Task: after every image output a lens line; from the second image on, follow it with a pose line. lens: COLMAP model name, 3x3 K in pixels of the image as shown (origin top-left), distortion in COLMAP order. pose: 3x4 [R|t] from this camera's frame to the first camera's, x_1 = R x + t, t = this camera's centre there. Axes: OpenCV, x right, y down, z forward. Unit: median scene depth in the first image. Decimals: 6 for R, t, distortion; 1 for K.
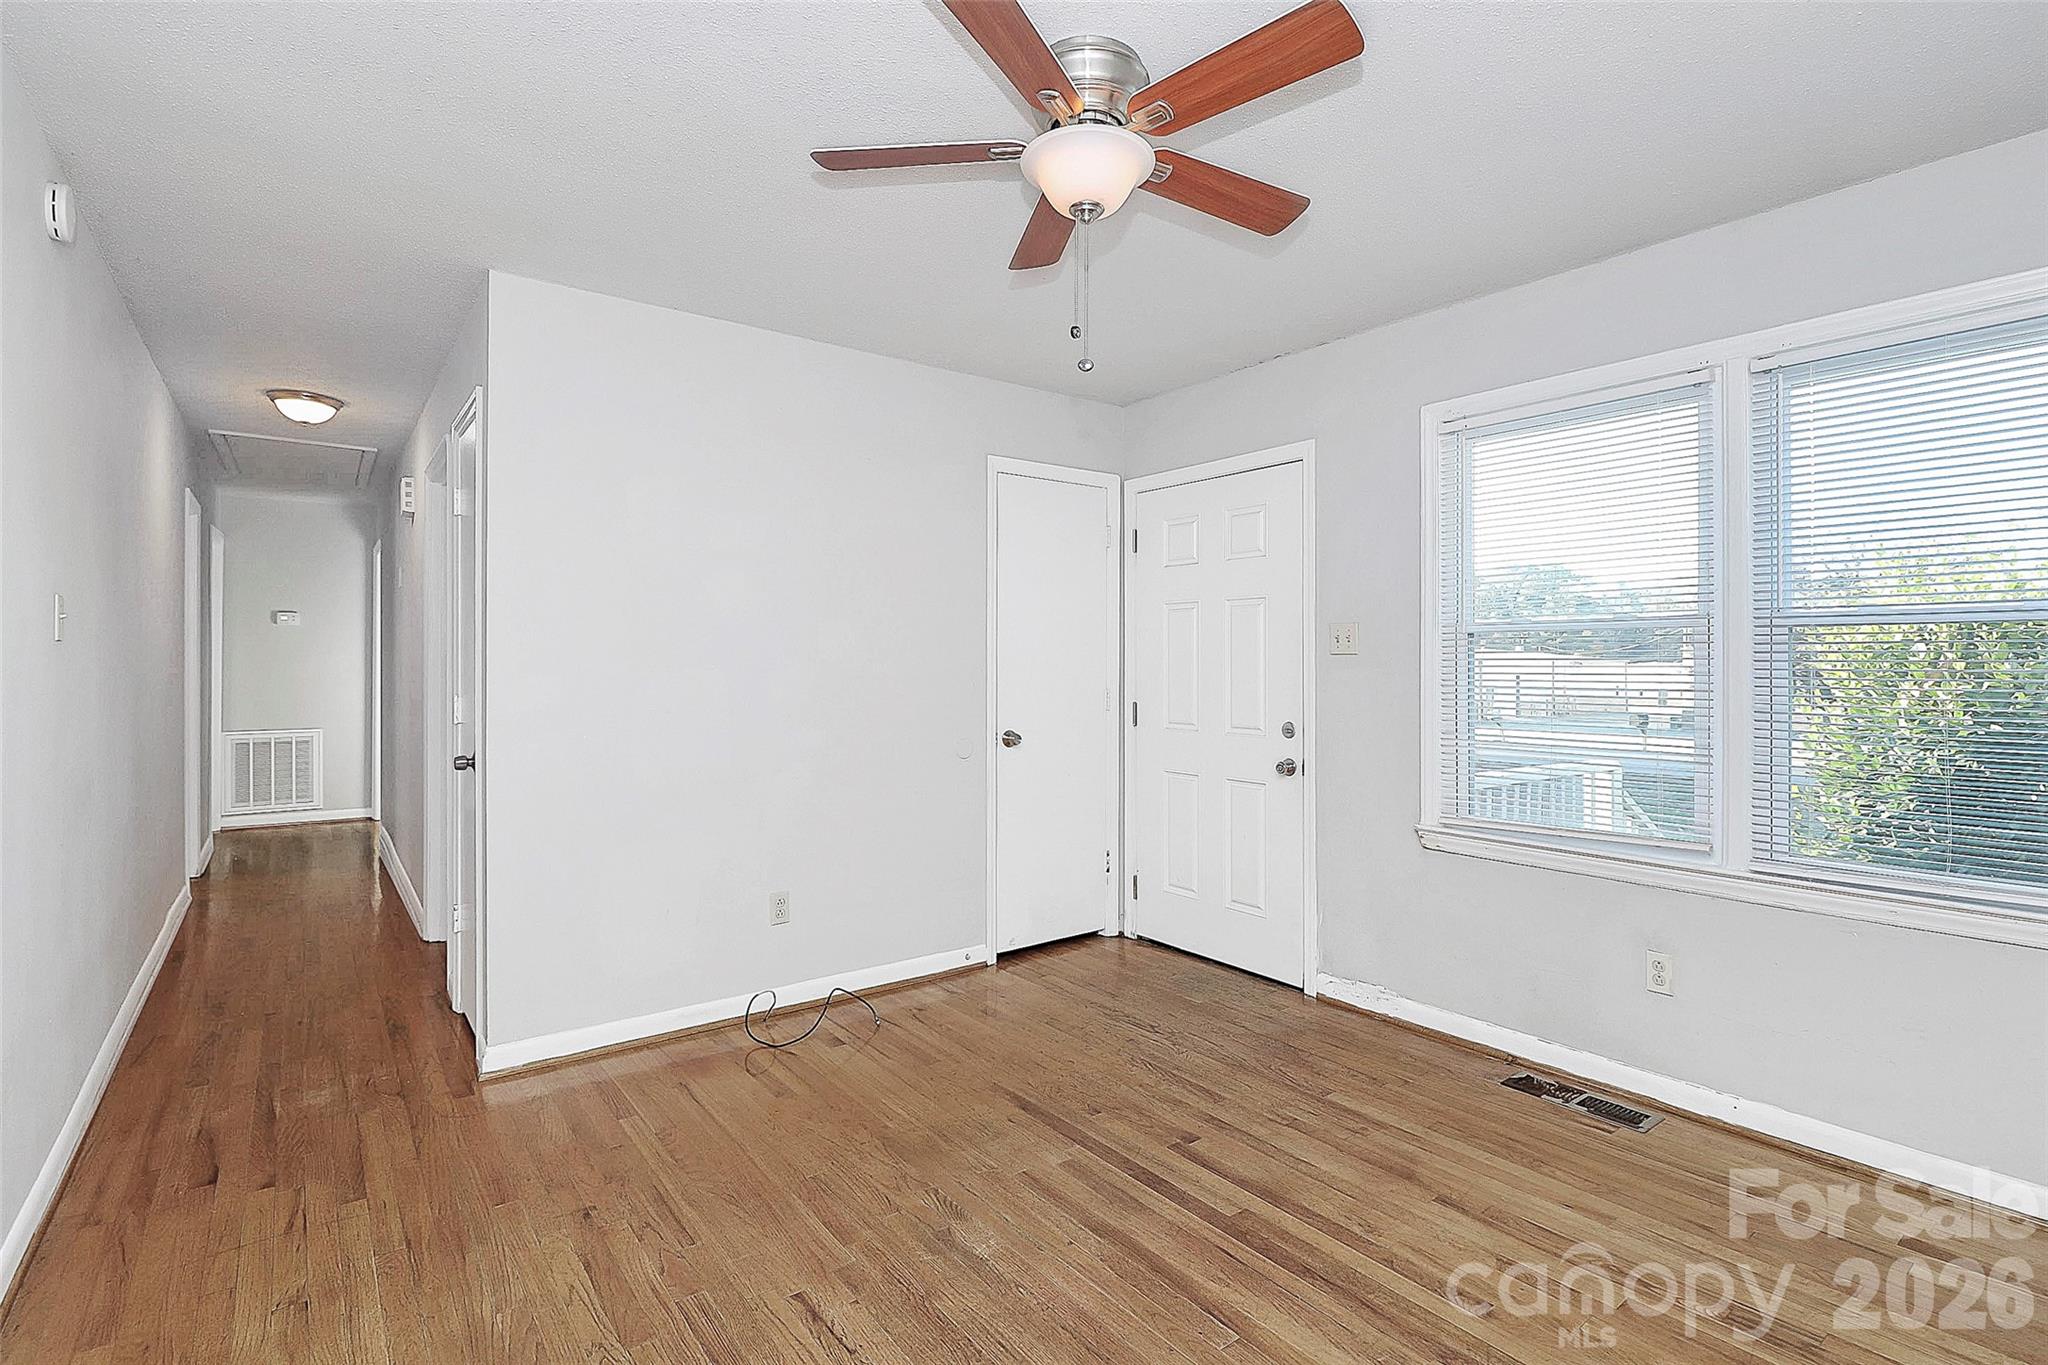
lens RADIAL K [[961.9, 0, 1009.1], [0, 961.9, 661.8], [0, 0, 1]] dist [-0.004972, -0.000476]
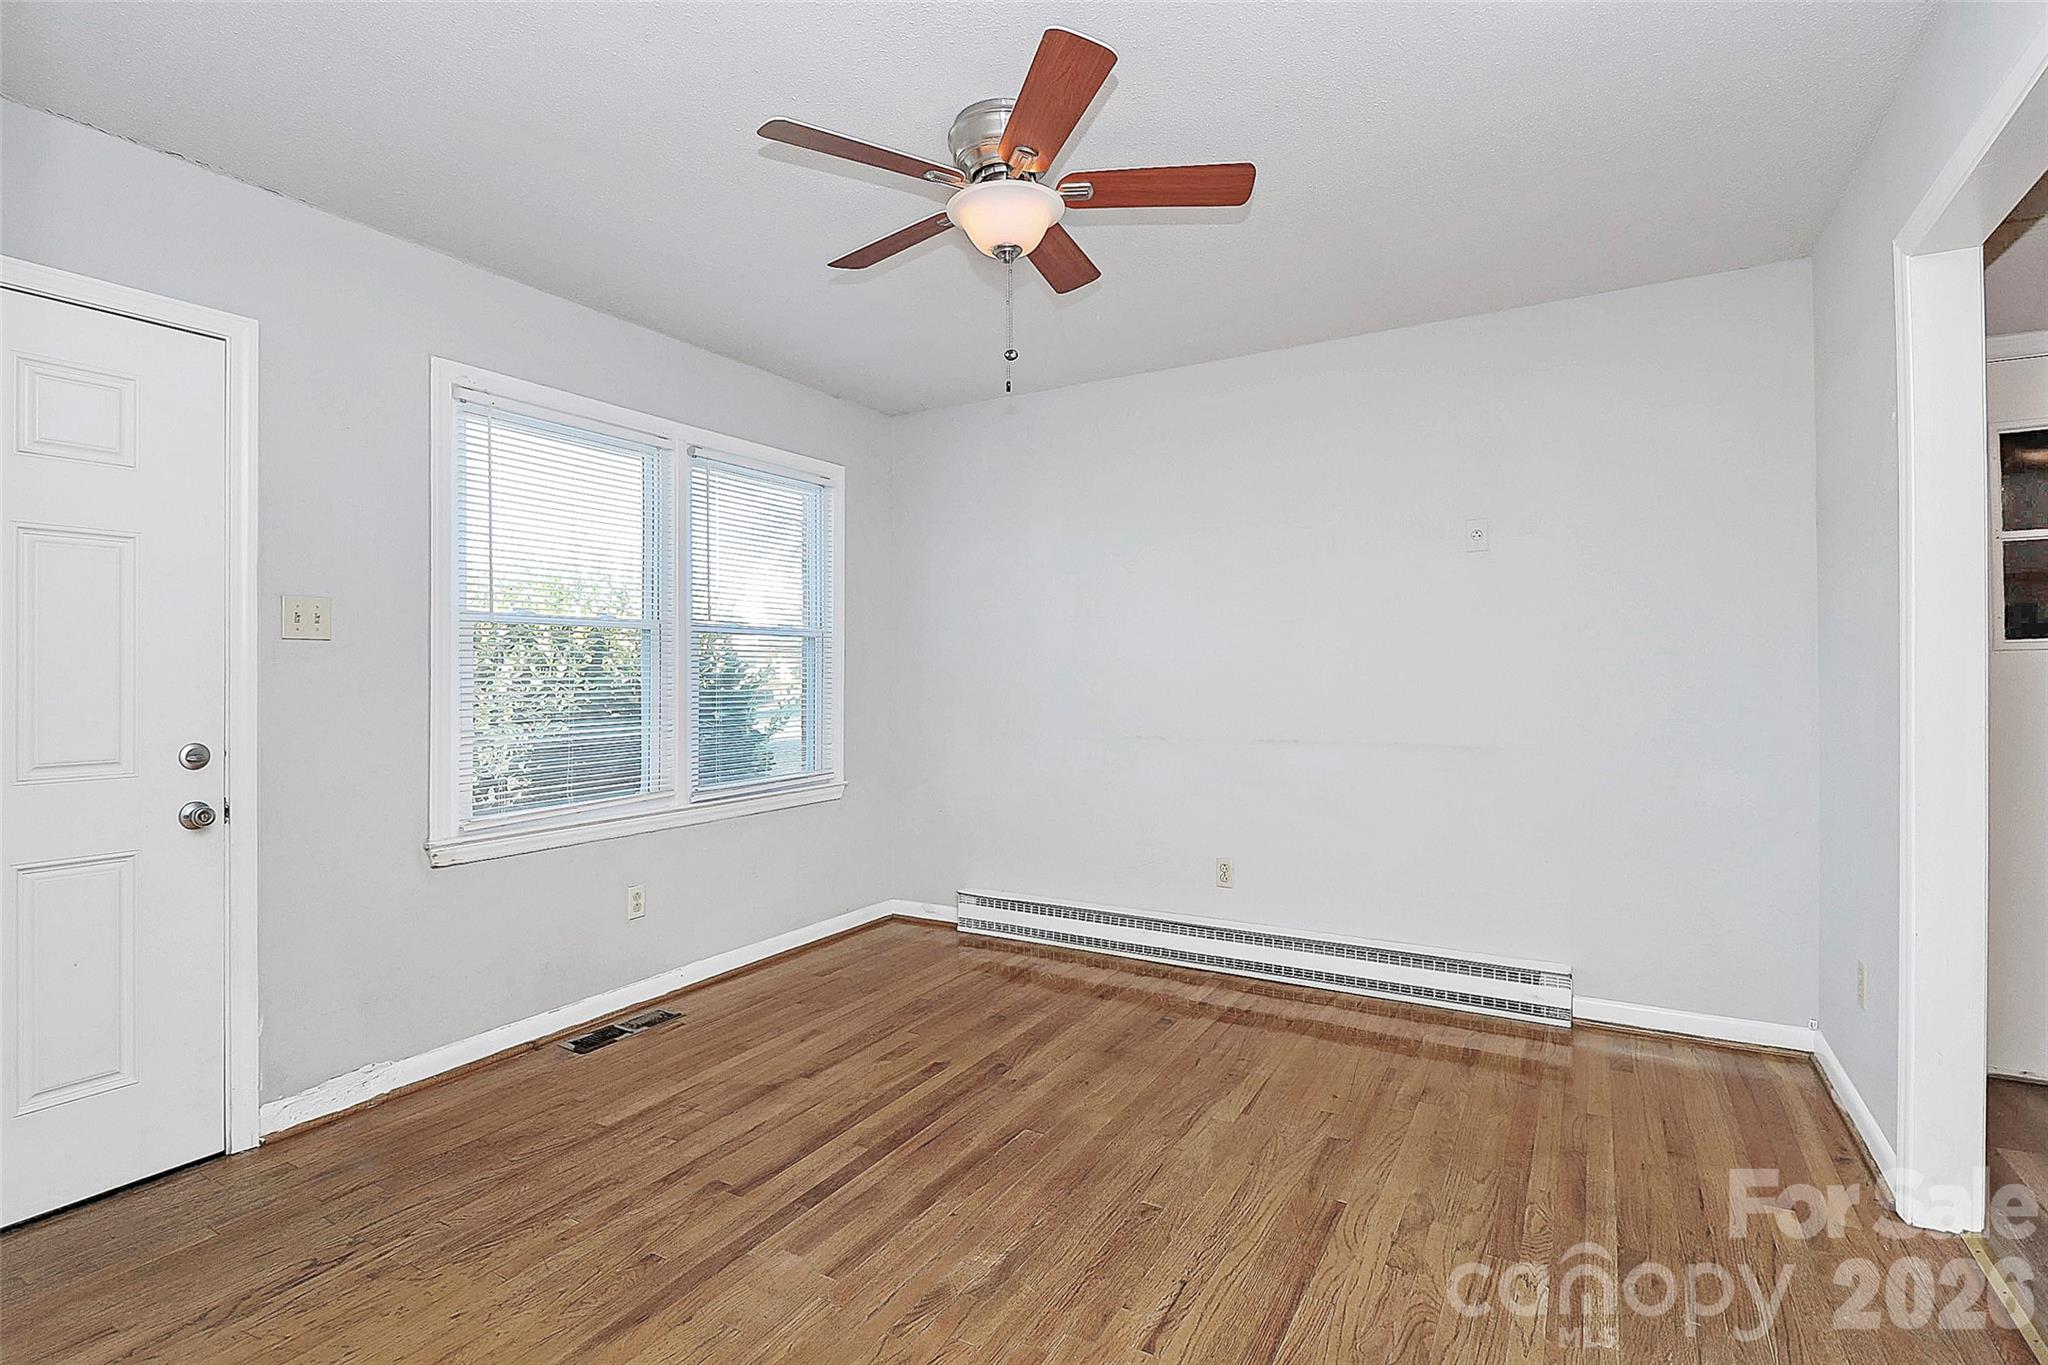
lens RADIAL K [[961.9, 0, 1060.7], [0, 961.9, 666.2], [0, 0, 1]] dist [-0.004972, -0.000476]
pose [[-0.410836, 0.005945, 0.911690, -0.707573], [0.005112, 0.999978, -0.004217, 0.023095], [-0.911695, 0.002928, -0.410858, 1.016673]]
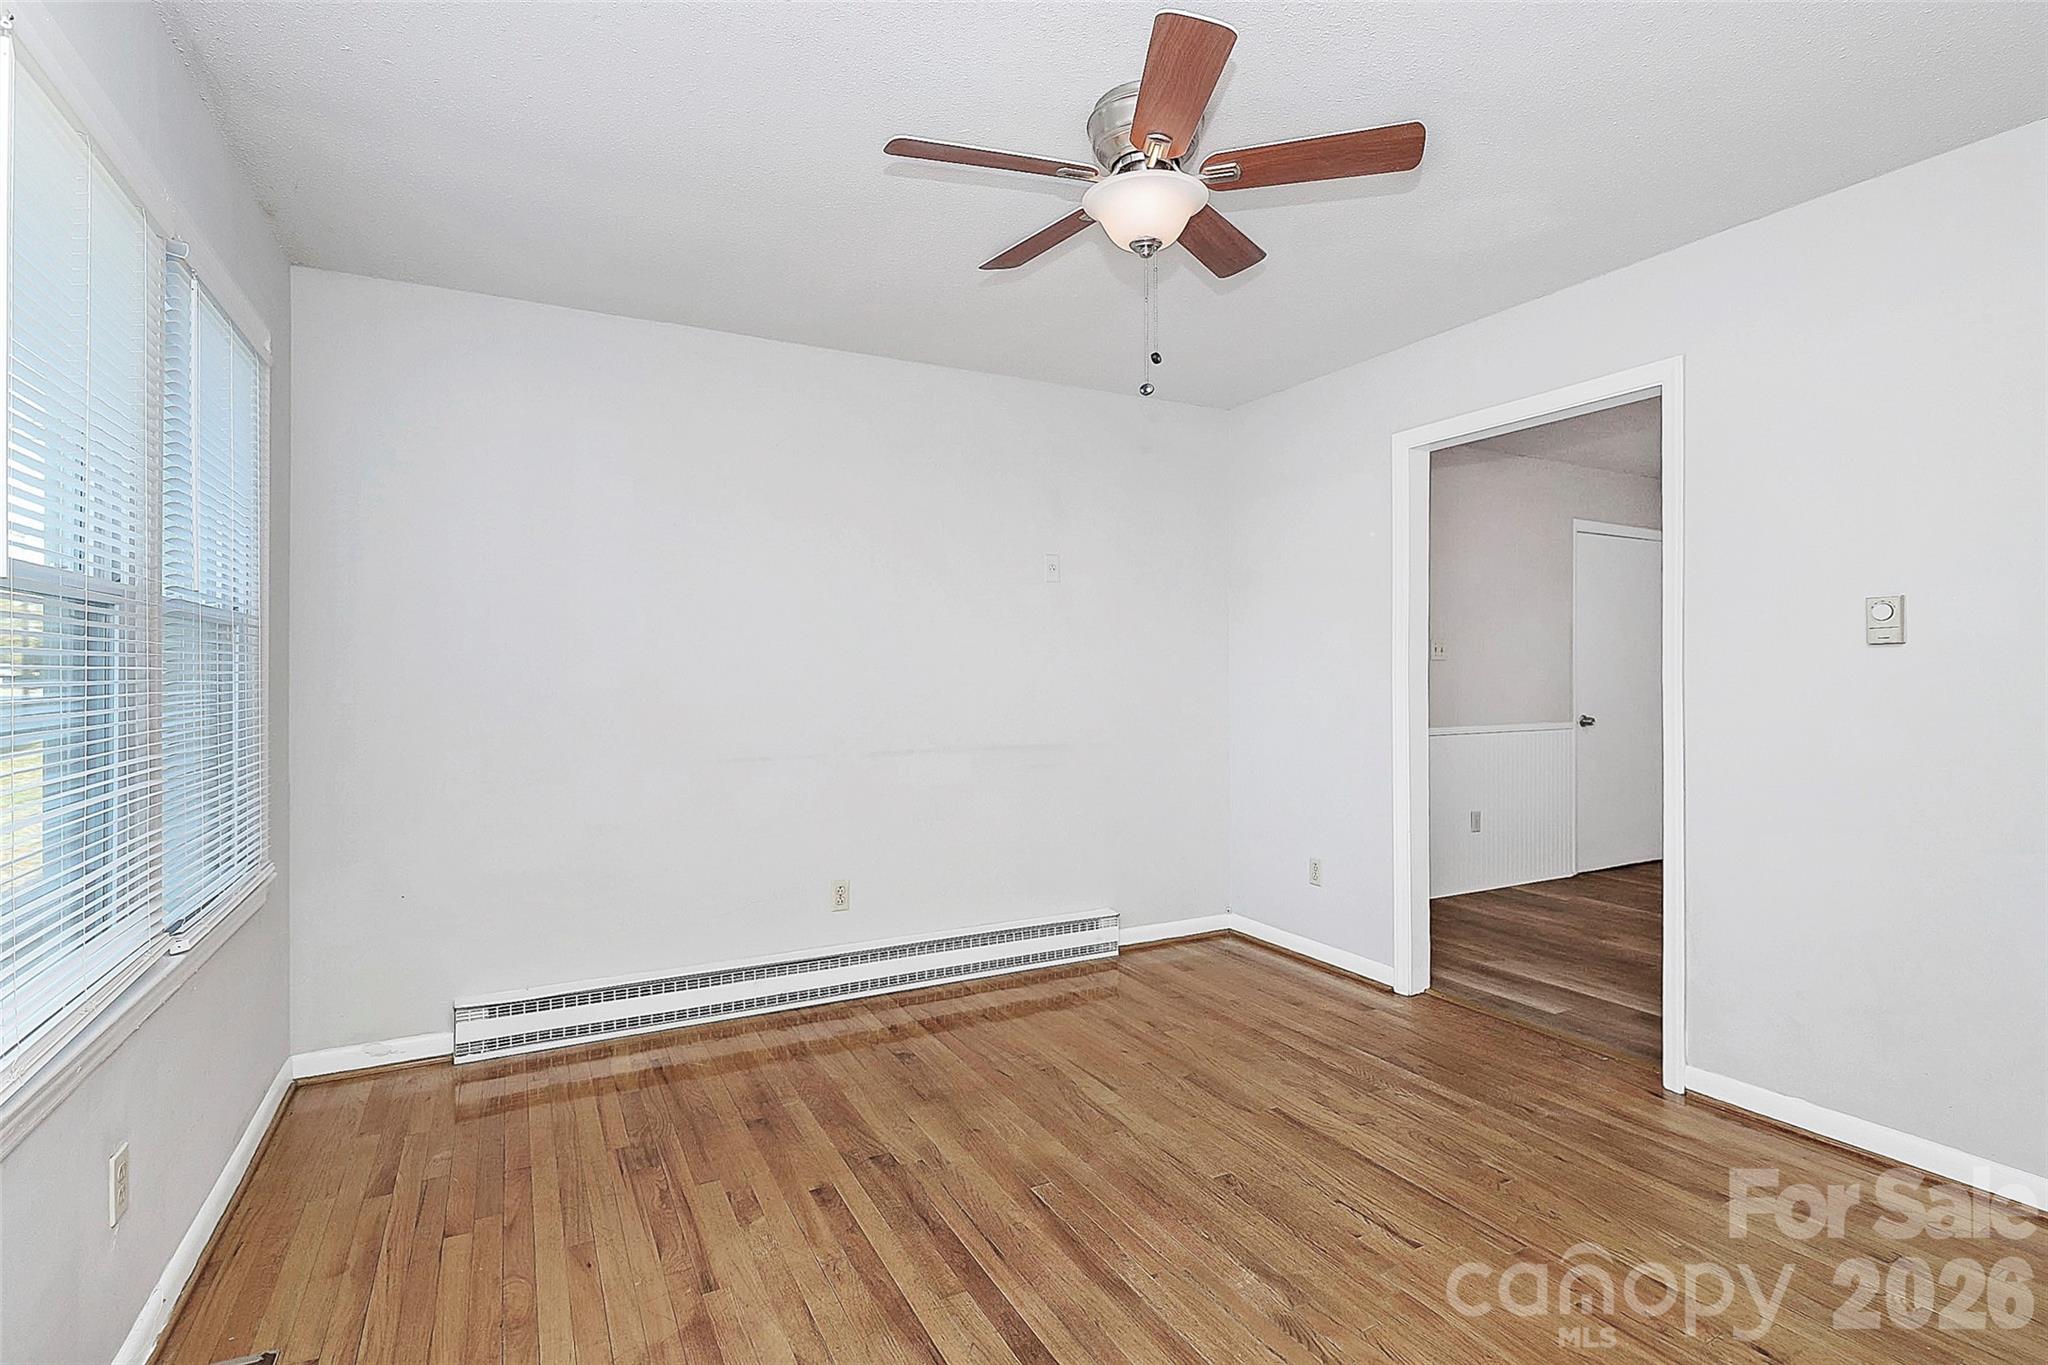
lens RADIAL K [[961.9, 0, 1020.3], [0, 961.9, 671.6], [0, 0, 1]] dist [-0.004972, -0.000476]
pose [[-0.988147, 0.004130, 0.153458, 0.036347], [0.004326, 0.999990, 0.000944, 0.010077], [-0.153453, 0.001597, -0.988155, 1.508264]]
